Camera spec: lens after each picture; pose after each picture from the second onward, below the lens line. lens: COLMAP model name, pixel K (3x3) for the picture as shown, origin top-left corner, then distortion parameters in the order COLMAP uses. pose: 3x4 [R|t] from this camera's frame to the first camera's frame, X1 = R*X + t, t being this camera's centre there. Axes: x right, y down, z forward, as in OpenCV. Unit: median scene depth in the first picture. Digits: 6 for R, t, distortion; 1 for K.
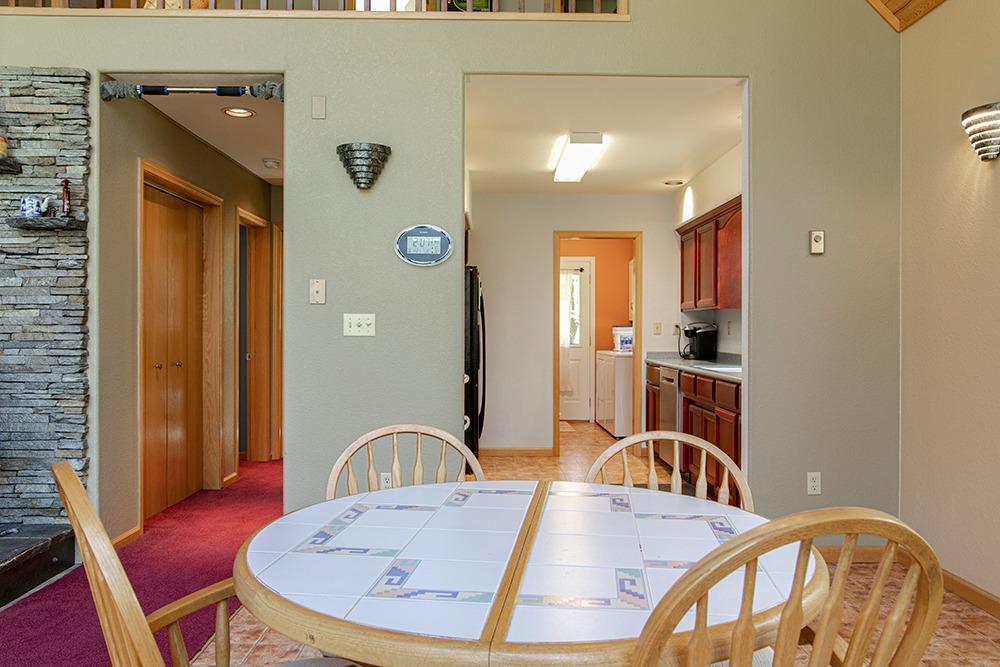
lens RADIAL K [[774.4, 0, 500.0], [0, 774.4, 333.5], [0, 0, 1]] dist [0.002388, 0.001346]
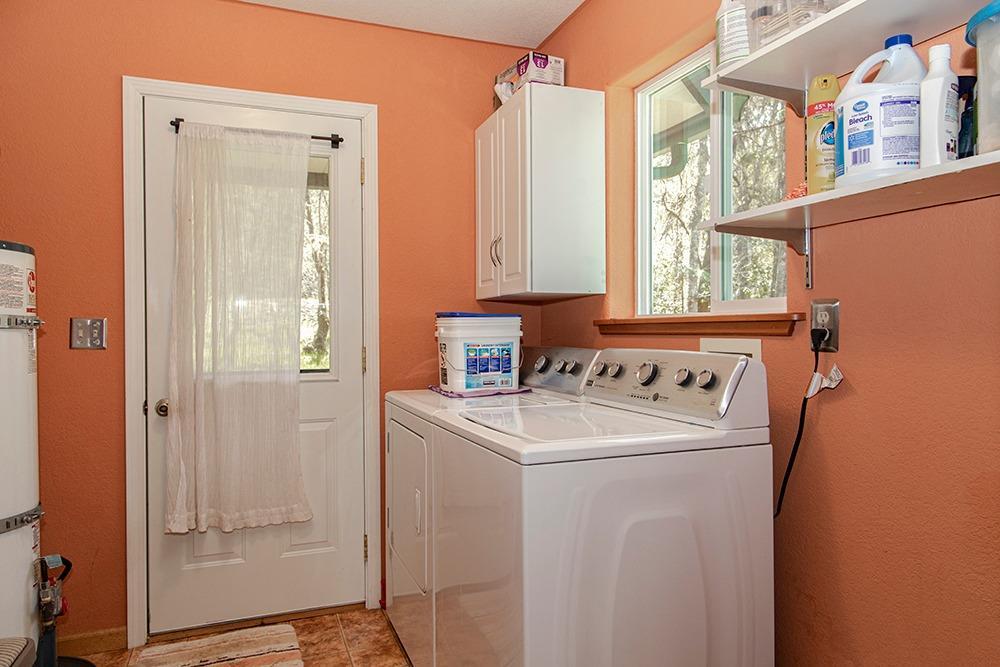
lens RADIAL K [[666.8, 0, 500.0], [0, 666.8, 333.5], [0, 0, 1]] dist [0.030712, -0.000425]
pose [[0.939916, -0.009083, 0.341286, 0.099611], [0.008657, 0.999959, 0.002771, -0.003007], [-0.341297, 0.000350, 0.939956, 0.965243]]
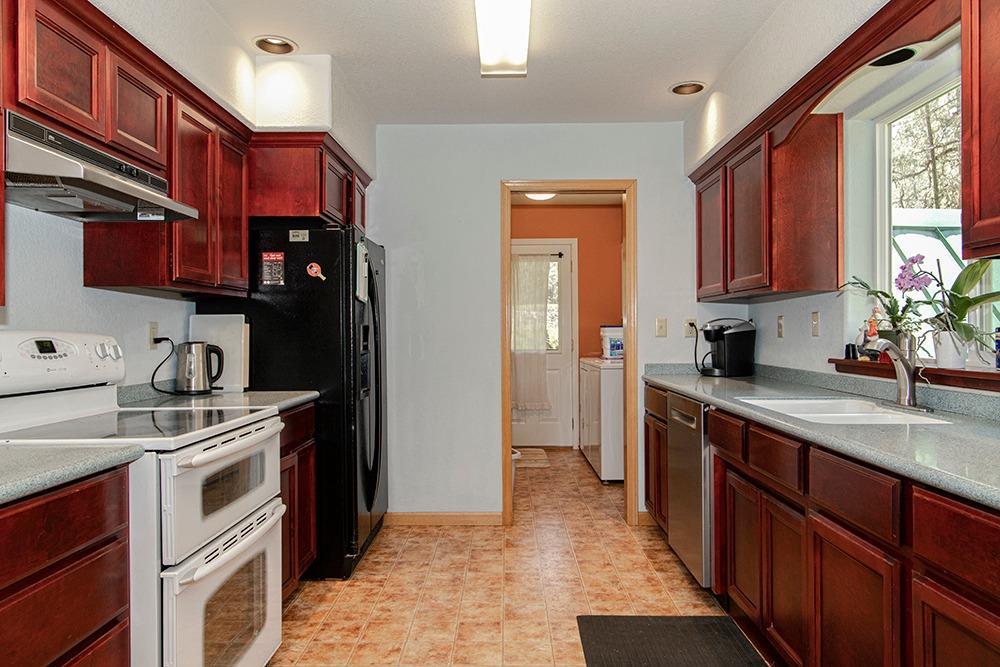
lens RADIAL K [[666.8, 0, 500.0], [0, 666.8, 333.5], [0, 0, 1]] dist [0.030712, -0.000425]
pose [[0.999631, -0.007582, -0.026098, 0.082530], [0.007504, 0.999967, -0.003078, -0.001250], [0.026121, 0.002881, 0.999655, 0.436271]]
